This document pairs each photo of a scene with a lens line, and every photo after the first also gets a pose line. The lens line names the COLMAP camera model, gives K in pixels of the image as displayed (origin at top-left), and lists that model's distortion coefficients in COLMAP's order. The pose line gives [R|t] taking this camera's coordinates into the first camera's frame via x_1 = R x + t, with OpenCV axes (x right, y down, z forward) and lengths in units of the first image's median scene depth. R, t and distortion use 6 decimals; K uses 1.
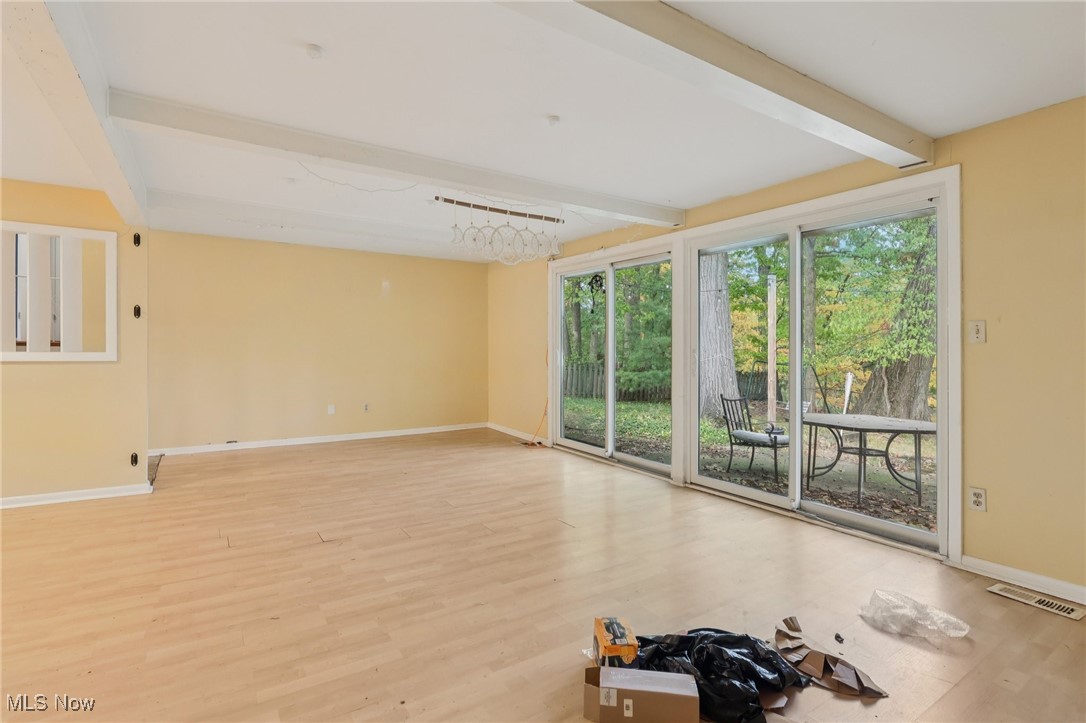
lens RADIAL K [[518.3, 0, 544.0], [0, 518.3, 359.1], [0, 0, 1]] dist [-0.003404, 0.000854]
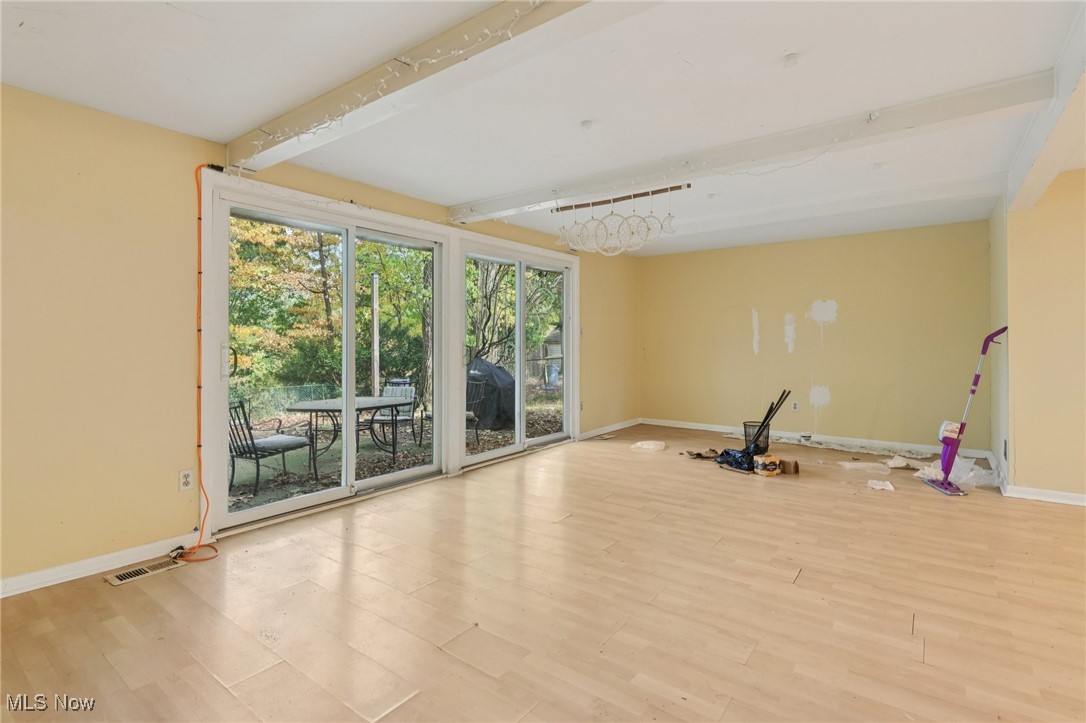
lens RADIAL K [[518.3, 0, 541.9], [0, 518.3, 329.4], [0, 0, 1]] dist [-0.003404, 0.000854]
pose [[-0.329205, 0.013592, 0.944161, -1.080756], [0.021084, 0.999753, -0.007041, -0.046171], [-0.944023, 0.017588, -0.329410, 1.653205]]
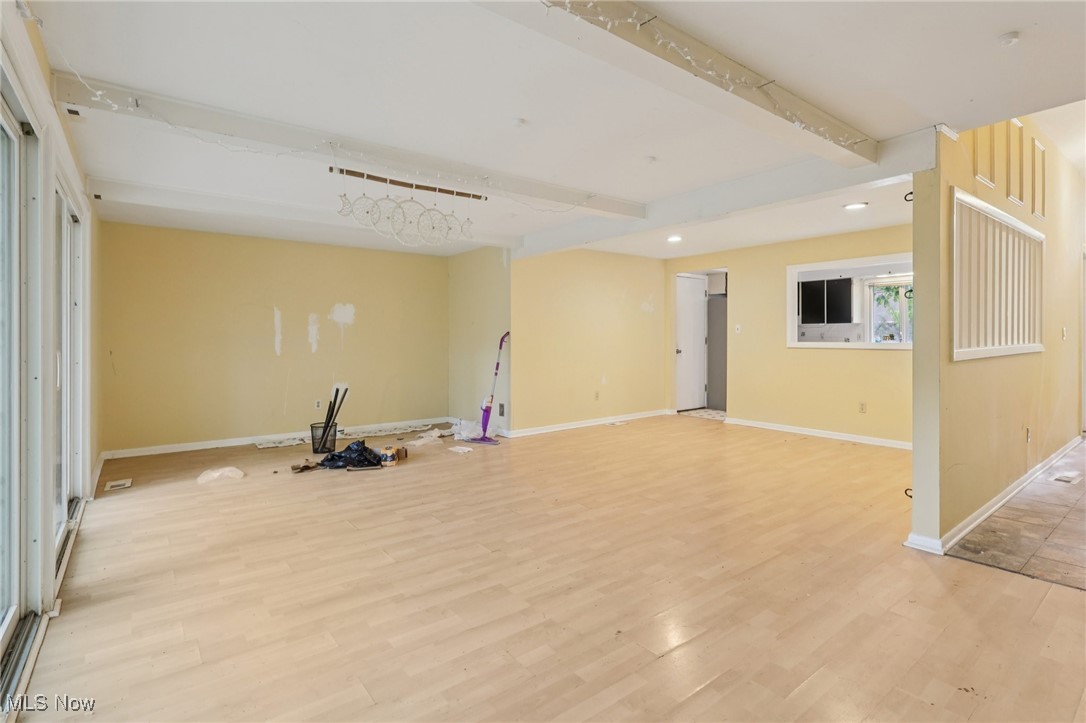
lens RADIAL K [[518.3, 0, 531.8], [0, 518.3, 337.3], [0, 0, 1]] dist [-0.003404, 0.000854]
pose [[-0.998145, -0.004724, -0.060691, -0.250511], [-0.005869, 0.999808, 0.018712, -0.053276], [0.060591, 0.019033, -0.997981, 2.163619]]
